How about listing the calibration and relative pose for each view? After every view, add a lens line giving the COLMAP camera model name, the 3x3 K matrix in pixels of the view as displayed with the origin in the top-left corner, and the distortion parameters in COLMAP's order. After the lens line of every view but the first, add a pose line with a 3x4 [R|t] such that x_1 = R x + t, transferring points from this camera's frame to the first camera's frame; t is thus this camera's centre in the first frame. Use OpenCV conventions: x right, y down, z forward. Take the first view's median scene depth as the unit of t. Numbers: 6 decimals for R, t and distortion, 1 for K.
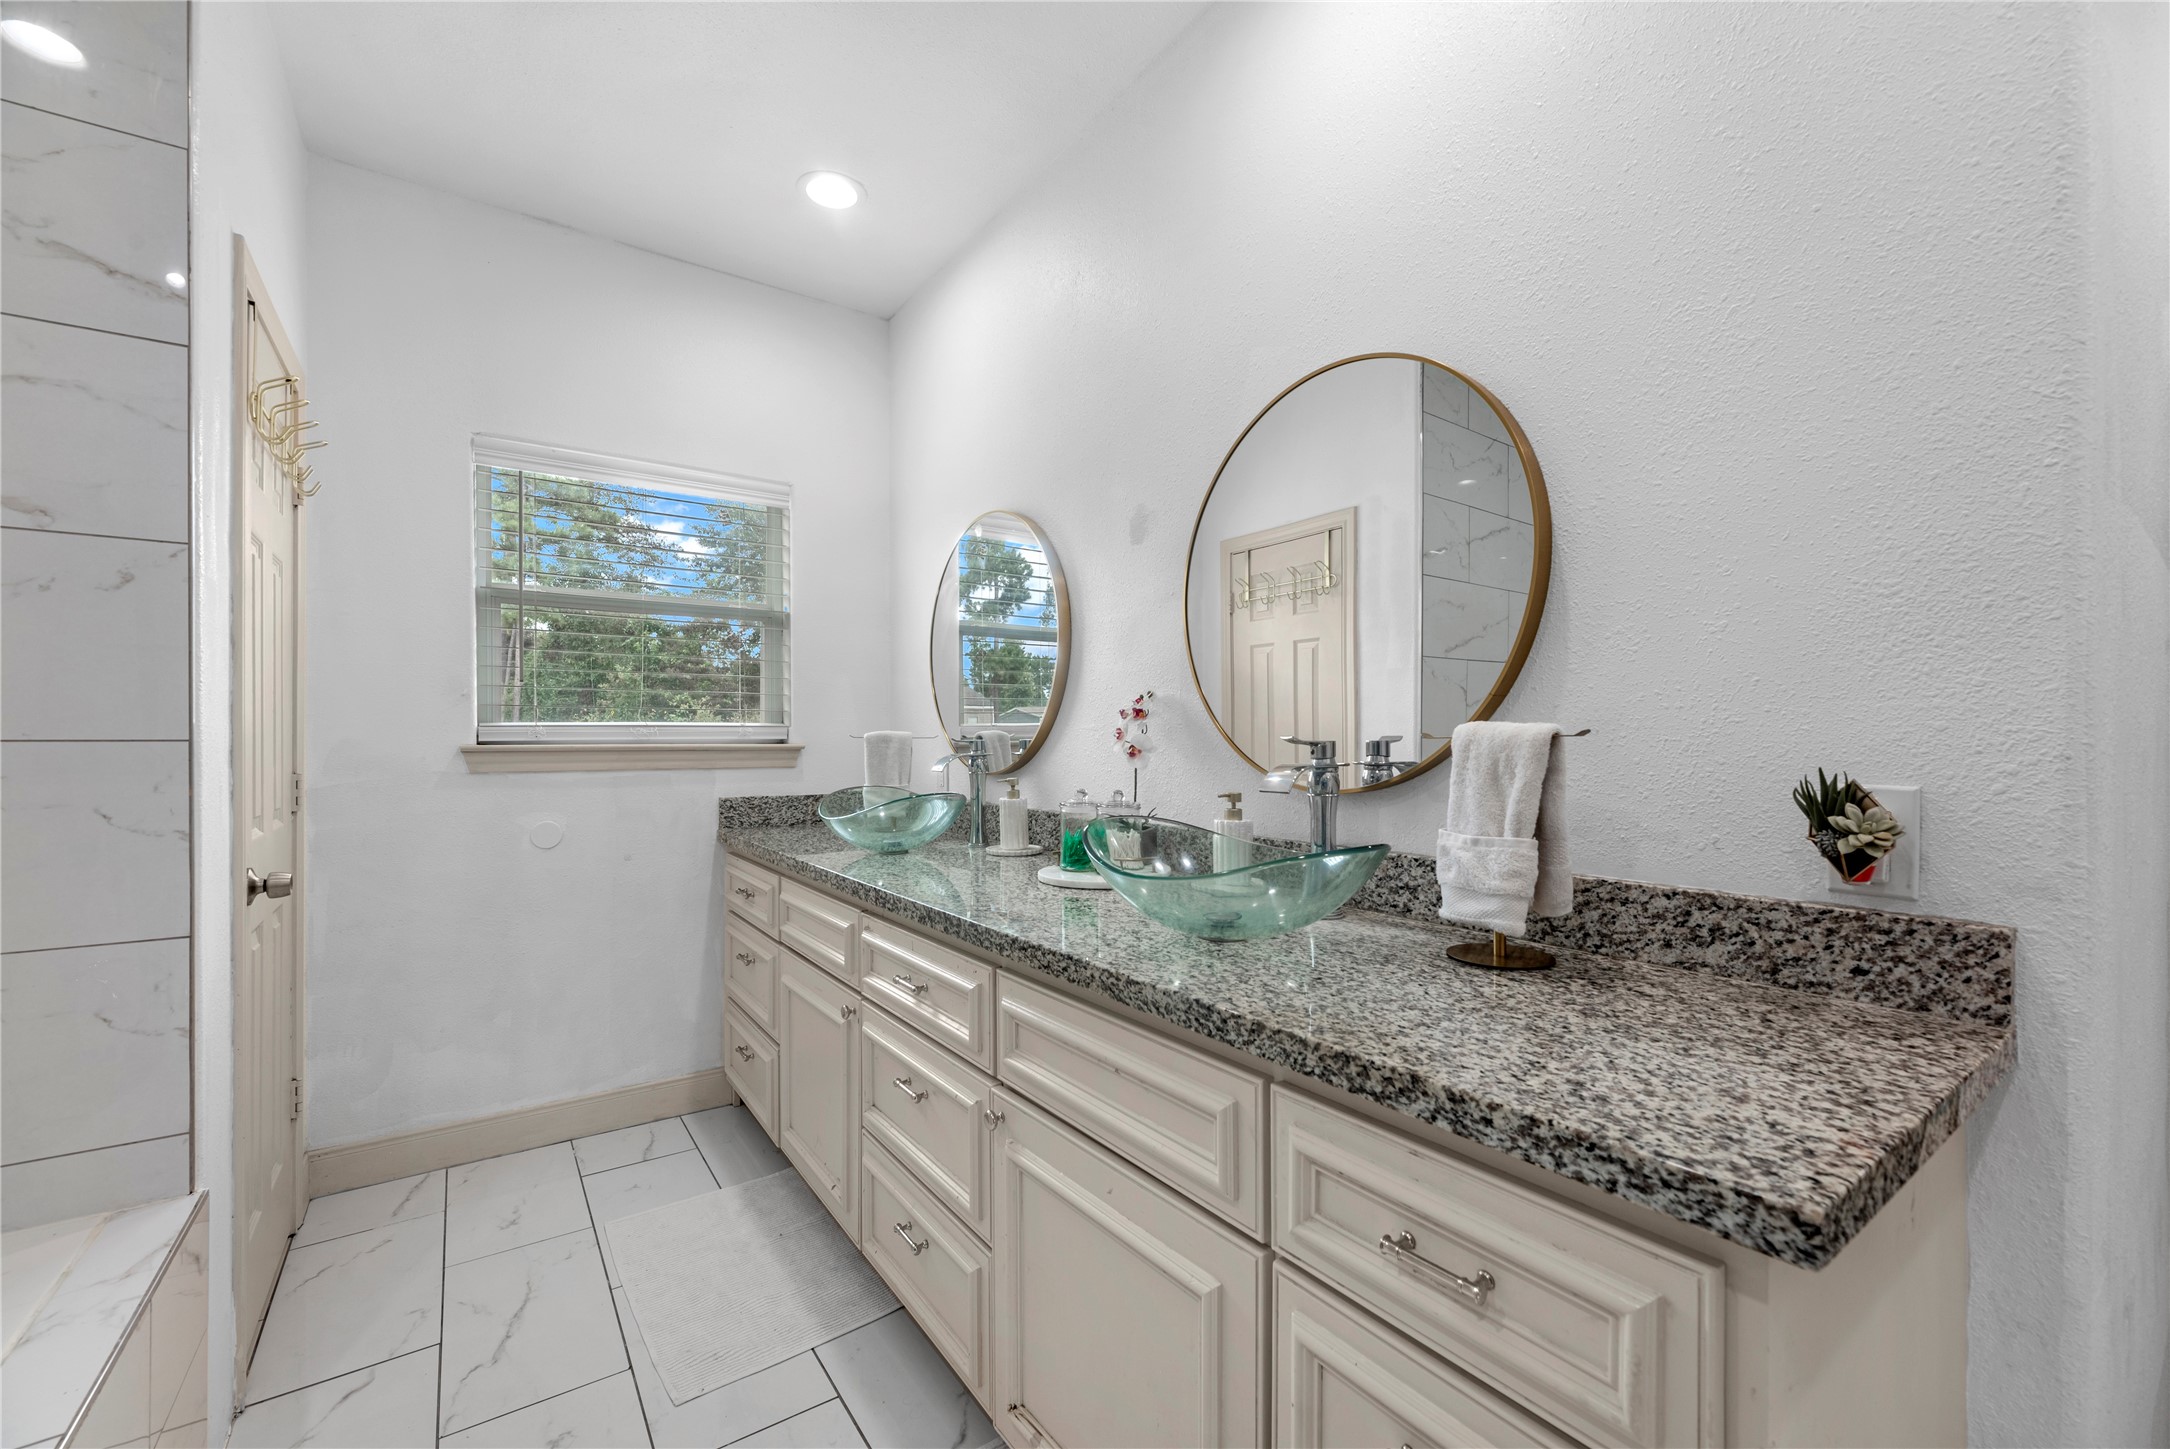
lens RADIAL K [[884.5, 0, 1098.2], [0, 884.5, 742.5], [0, 0, 1]] dist [-0.000568, 0.000243]
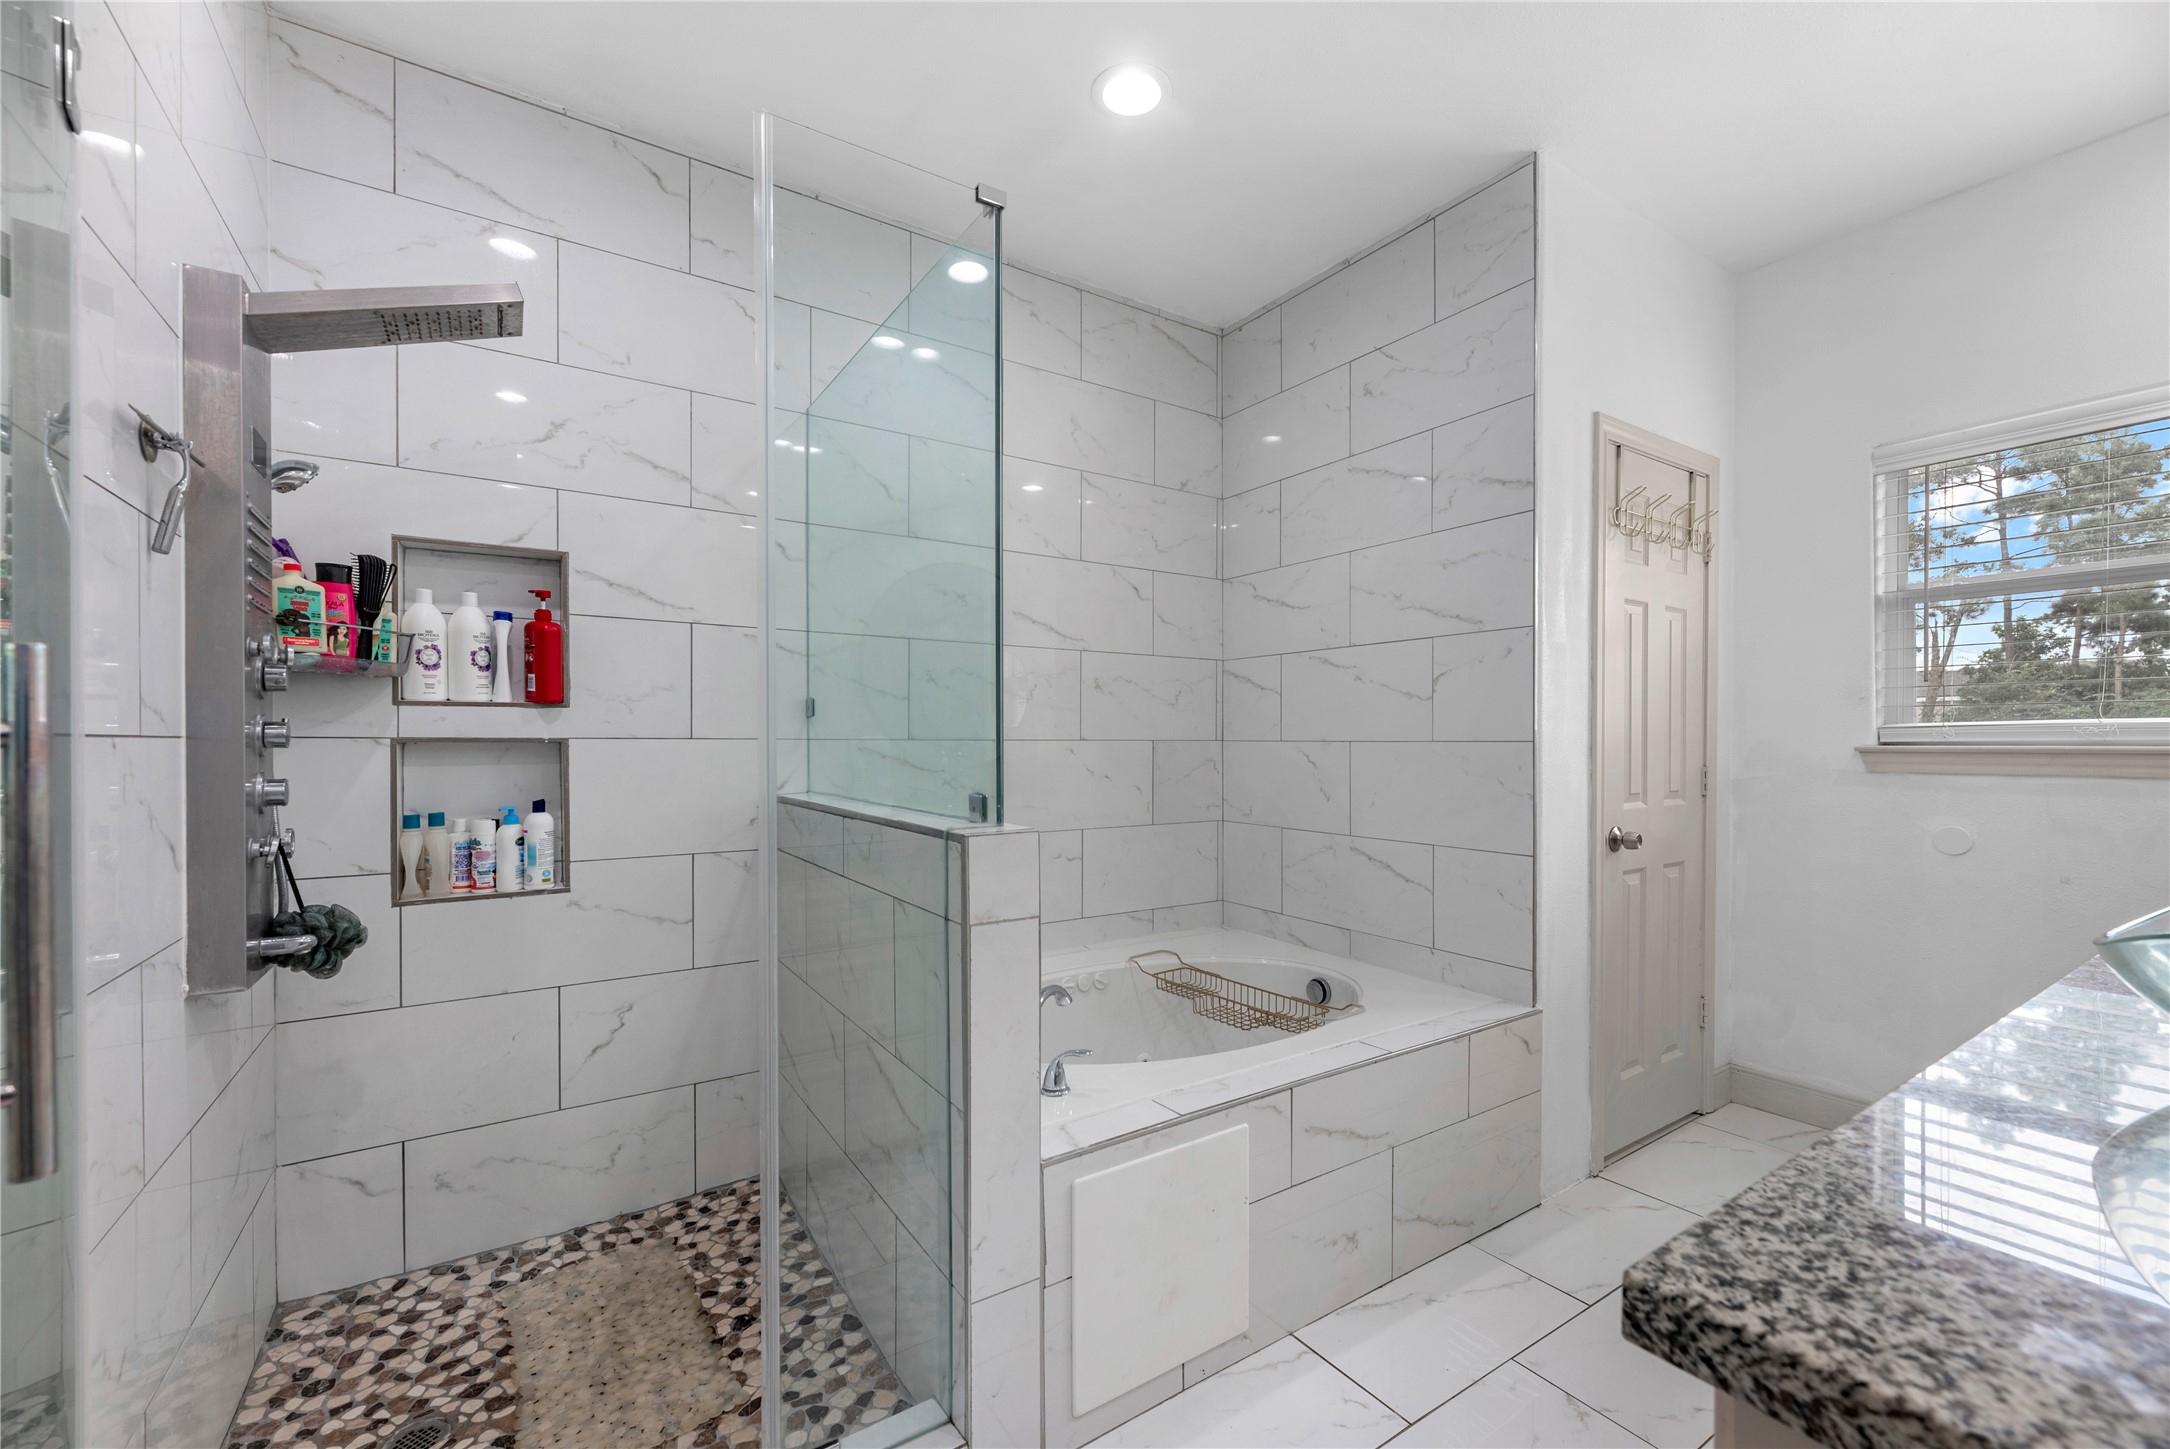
lens RADIAL K [[884.5, 0, 1098.2], [0, 884.5, 742.5], [0, 0, 1]] dist [-0.000568, 0.000243]
pose [[-0.023747, 0.003296, -0.999713, 0.940378], [-0.003749, 0.999987, 0.003386, -0.001866], [0.999711, 0.003828, -0.023734, 0.268052]]
